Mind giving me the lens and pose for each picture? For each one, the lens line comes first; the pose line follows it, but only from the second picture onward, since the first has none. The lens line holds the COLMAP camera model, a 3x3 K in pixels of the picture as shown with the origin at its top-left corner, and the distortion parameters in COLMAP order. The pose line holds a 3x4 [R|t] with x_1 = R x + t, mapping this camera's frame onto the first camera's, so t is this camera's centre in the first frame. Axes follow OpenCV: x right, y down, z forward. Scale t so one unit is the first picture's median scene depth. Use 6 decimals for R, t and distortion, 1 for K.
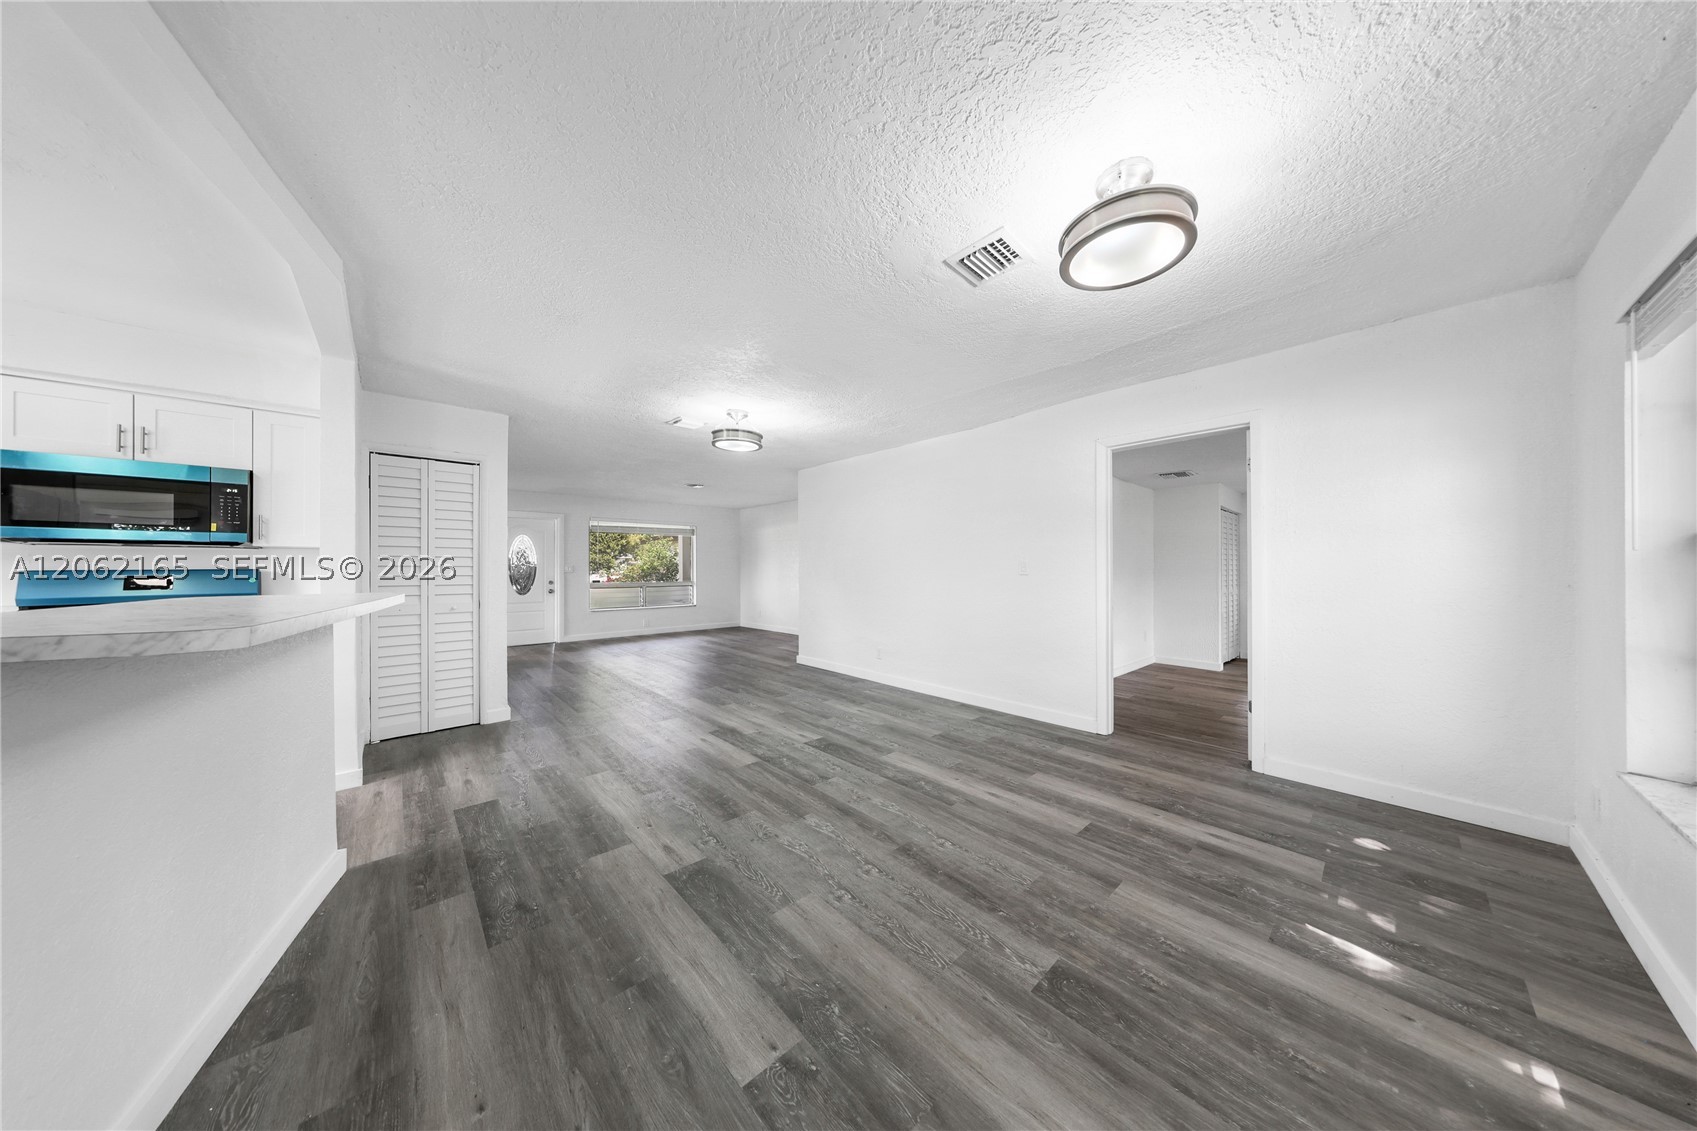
lens RADIAL K [[493.1, 0, 849.8], [0, 493.1, 567.7], [0, 0, 1]] dist [0.001010, 0.000085]
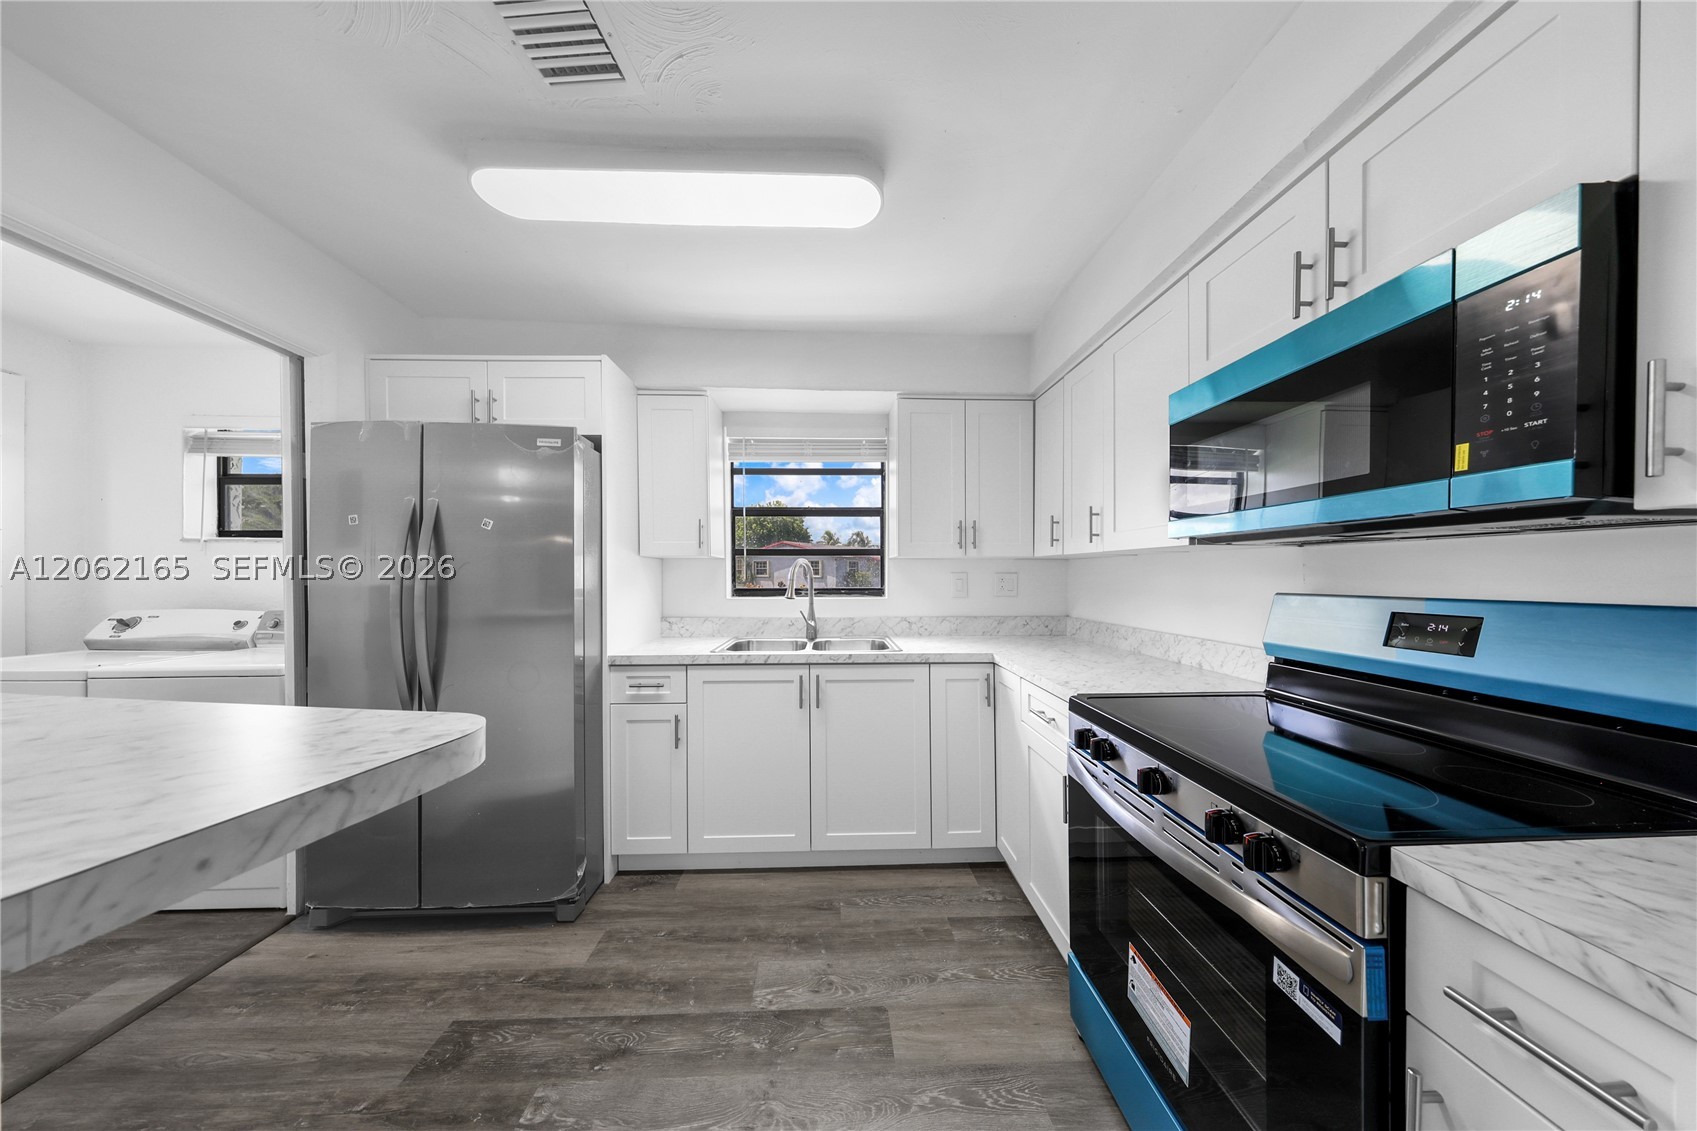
lens RADIAL K [[493.0, 0, 840.9], [0, 493.0, 576.0], [0, 0, 1]] dist [0.000231, 0.000058]
pose [[-0.647846, 0.004426, -0.761758, -0.809263], [0.000829, 0.999987, 0.005105, -0.016548], [0.761771, 0.002676, -0.647841, 0.871582]]
